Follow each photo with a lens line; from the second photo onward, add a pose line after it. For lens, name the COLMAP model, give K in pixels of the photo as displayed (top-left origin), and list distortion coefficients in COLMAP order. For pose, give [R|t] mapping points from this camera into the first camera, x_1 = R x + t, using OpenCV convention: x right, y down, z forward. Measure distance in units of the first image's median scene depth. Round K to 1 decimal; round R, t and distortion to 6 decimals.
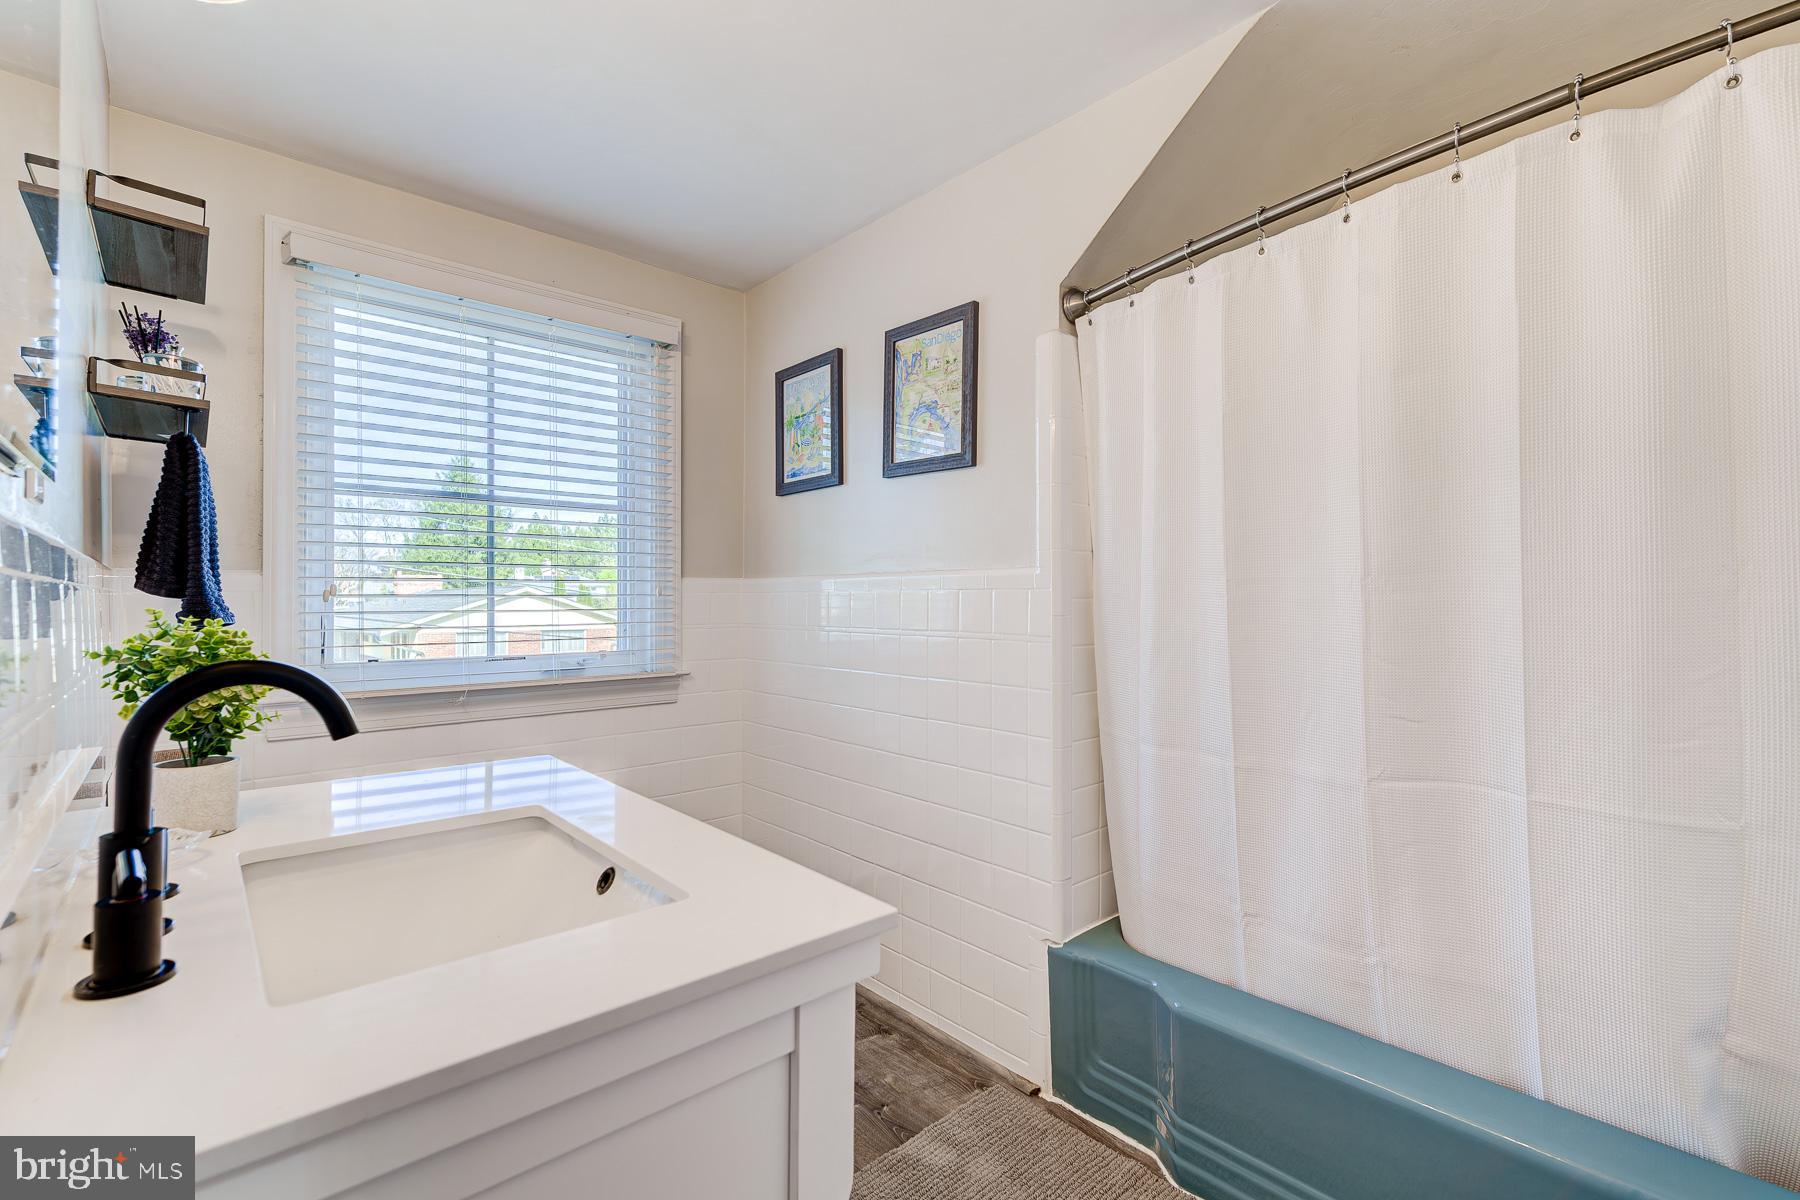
lens RADIAL K [[787.1, 0, 880.9], [0, 787.1, 598.1], [0, 0, 1]] dist [0.002446, 0.000204]
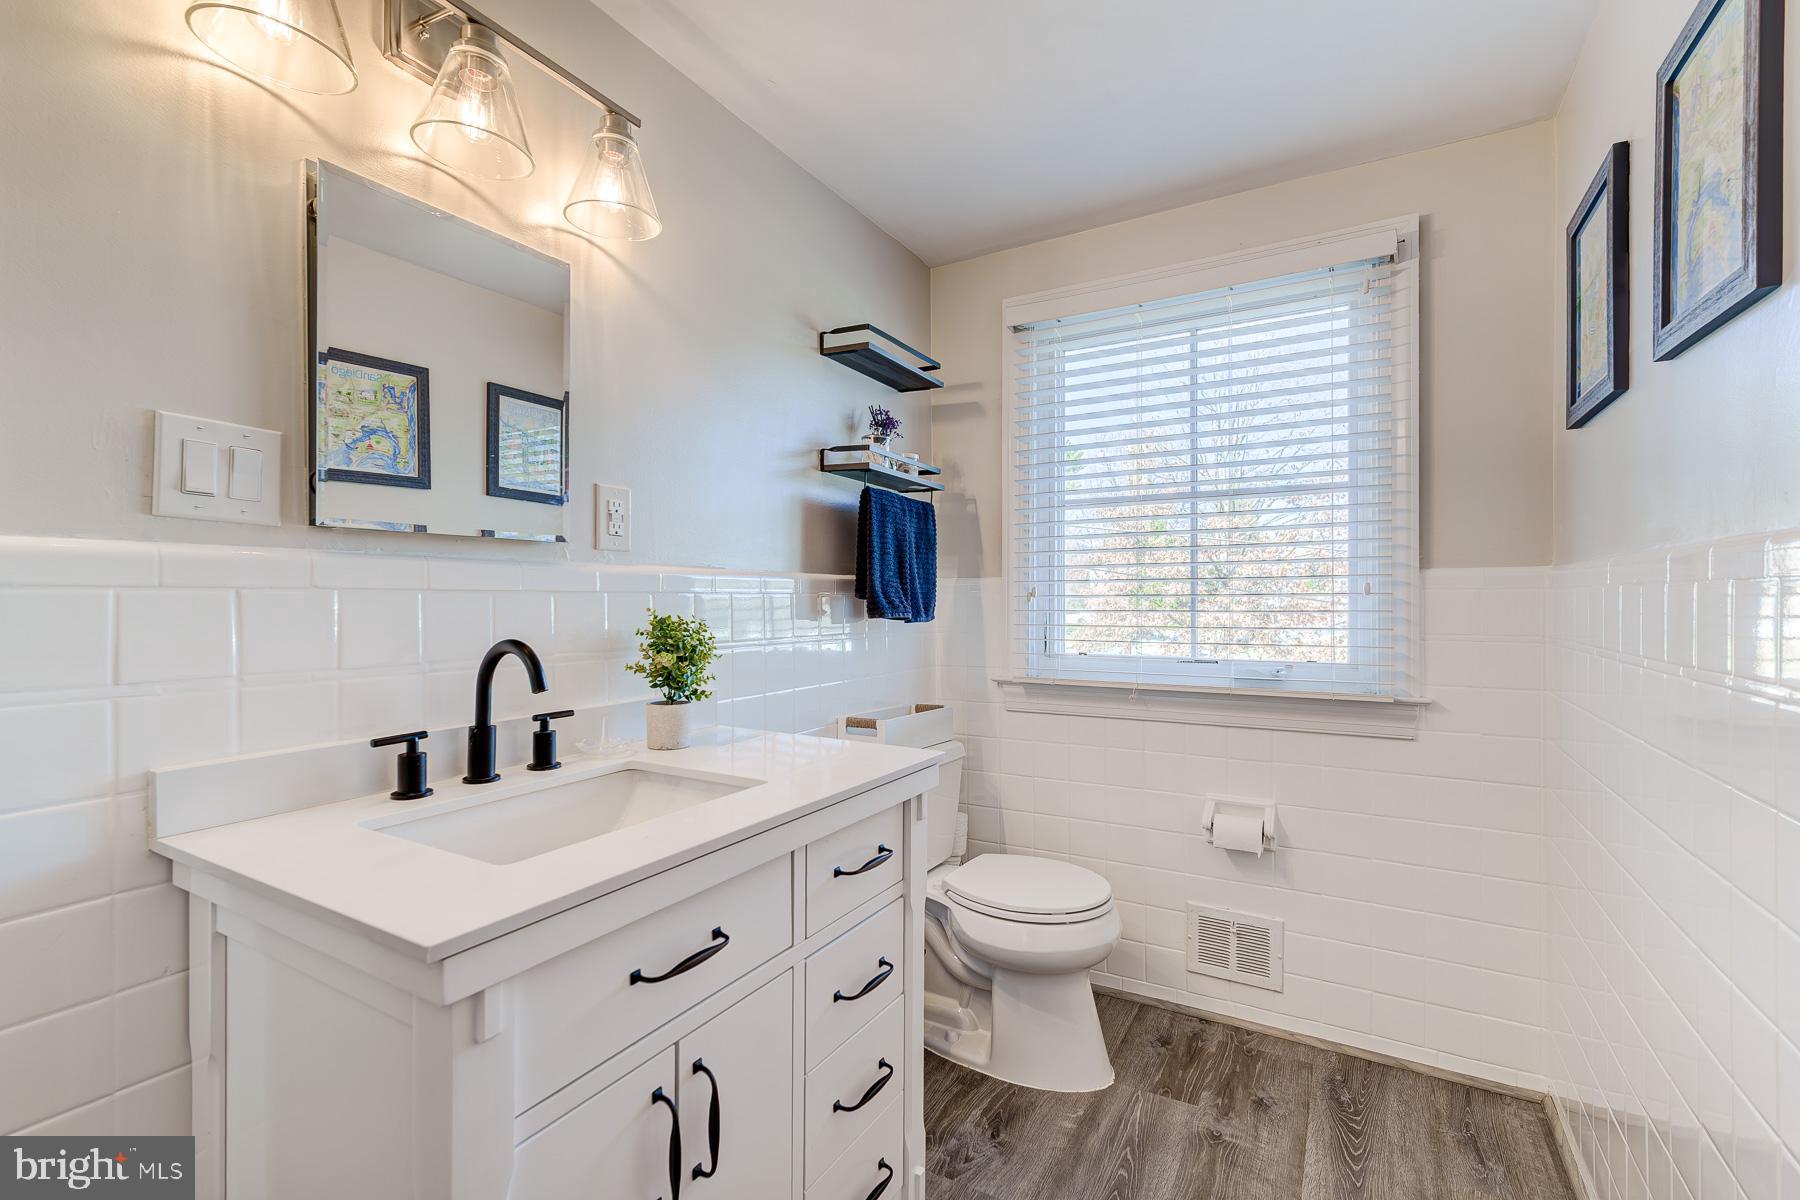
lens RADIAL K [[787.1, 0, 886.2], [0, 787.1, 598.5], [0, 0, 1]] dist [0.002446, 0.000204]
pose [[0.308805, 0.008230, -0.951090, 0.310831], [0.004259, 0.999941, 0.010035, -0.009776], [0.951116, -0.007150, 0.308751, 0.335361]]
